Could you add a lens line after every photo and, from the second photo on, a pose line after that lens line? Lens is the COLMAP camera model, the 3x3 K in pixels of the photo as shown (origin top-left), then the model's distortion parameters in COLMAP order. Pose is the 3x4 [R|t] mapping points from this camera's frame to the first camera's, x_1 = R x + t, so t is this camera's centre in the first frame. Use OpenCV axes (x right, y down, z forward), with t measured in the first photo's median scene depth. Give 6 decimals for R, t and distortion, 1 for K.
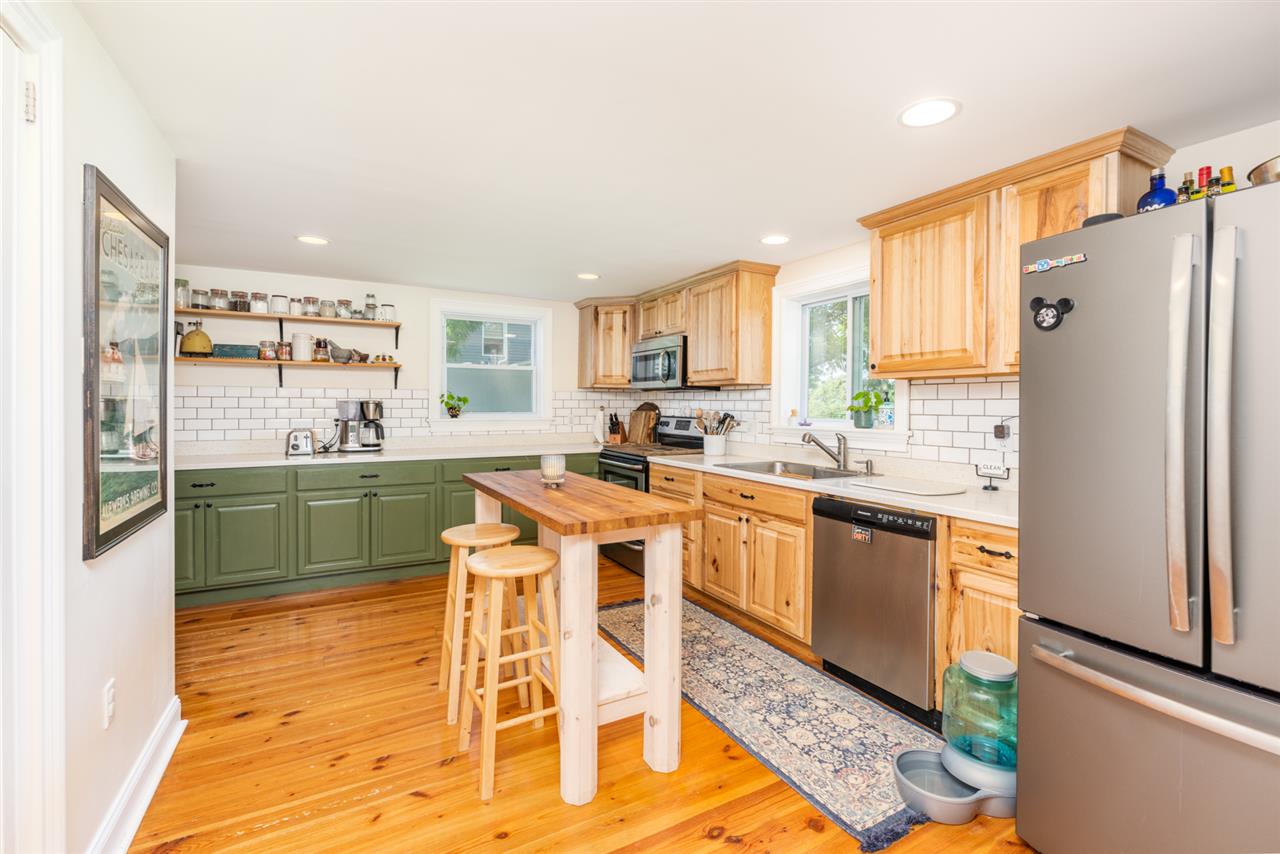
lens RADIAL K [[559.1, 0, 640.9], [0, 559.1, 405.8], [0, 0, 1]] dist [0.000403, -0.000026]
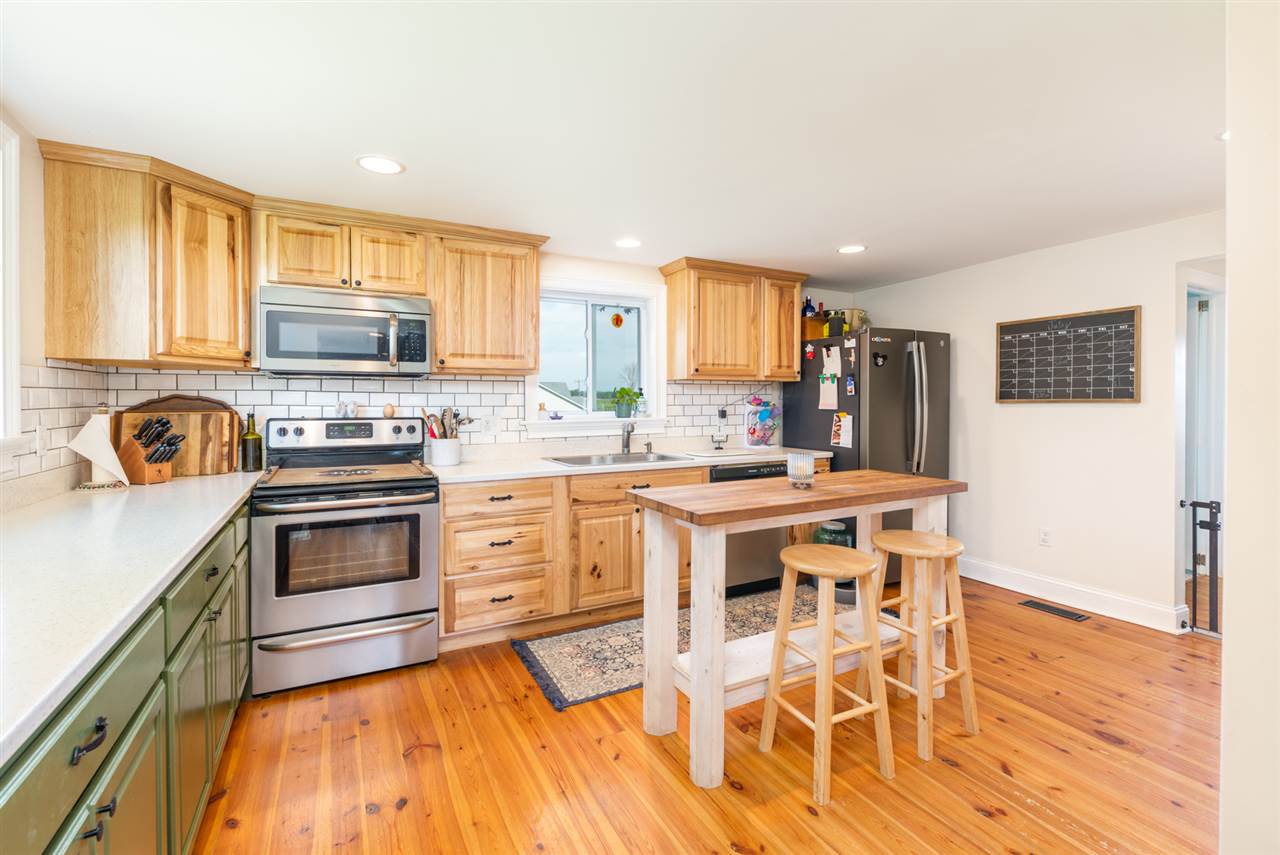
lens RADIAL K [[570.1, 0, 641.2], [0, 570.1, 403.8], [0, 0, 1]] dist [0.000167, 0.000596]
pose [[0.018719, -0.009031, 0.999784, -0.839341], [0.004918, 0.999948, 0.008941, -0.001013], [-0.999813, 0.004749, 0.018763, 0.947941]]
